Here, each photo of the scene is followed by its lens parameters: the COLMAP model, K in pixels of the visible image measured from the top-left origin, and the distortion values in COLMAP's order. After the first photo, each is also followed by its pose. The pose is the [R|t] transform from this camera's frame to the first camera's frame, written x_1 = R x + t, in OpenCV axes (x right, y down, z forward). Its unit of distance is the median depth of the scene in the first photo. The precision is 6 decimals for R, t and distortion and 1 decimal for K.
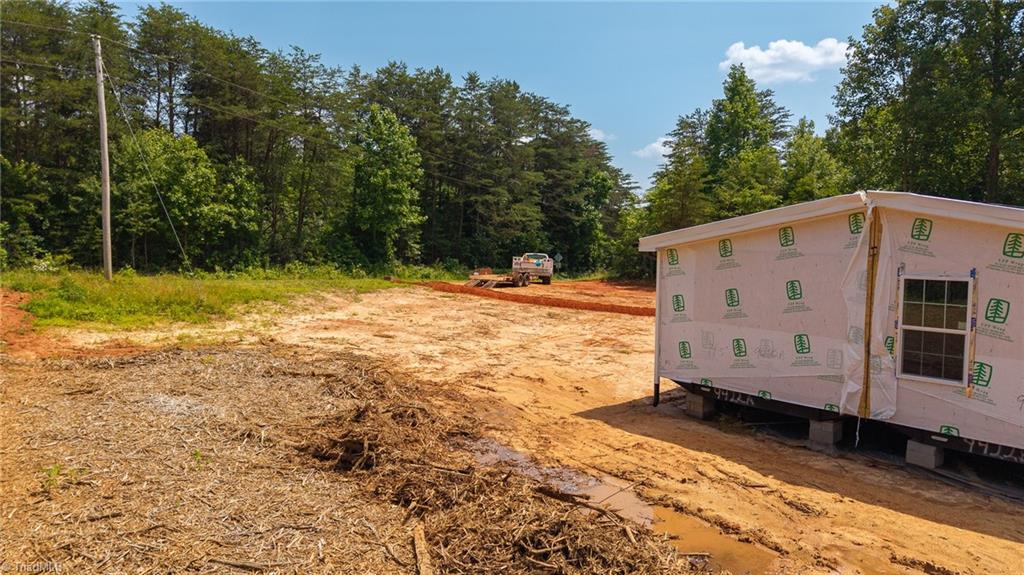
lens RADIAL K [[691.0, 0, 512.0], [0, 691.0, 287.5], [0, 0, 1]] dist [-0.001182, -0.006933]
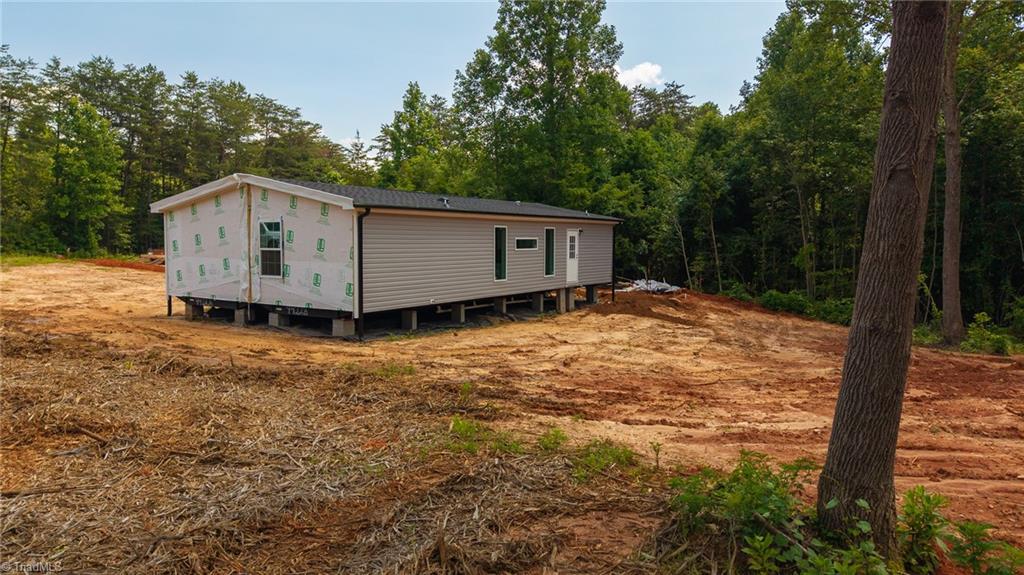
lens RADIAL K [[691.0, 0, 512.0], [0, 691.0, 287.5], [0, 0, 1]] dist [-0.001182, -0.006933]
pose [[0.957240, -0.015312, 0.288889, 0.122819], [0.016623, 0.999860, -0.002086, 0.031528], [-0.288817, 0.006799, 0.957360, -0.169167]]
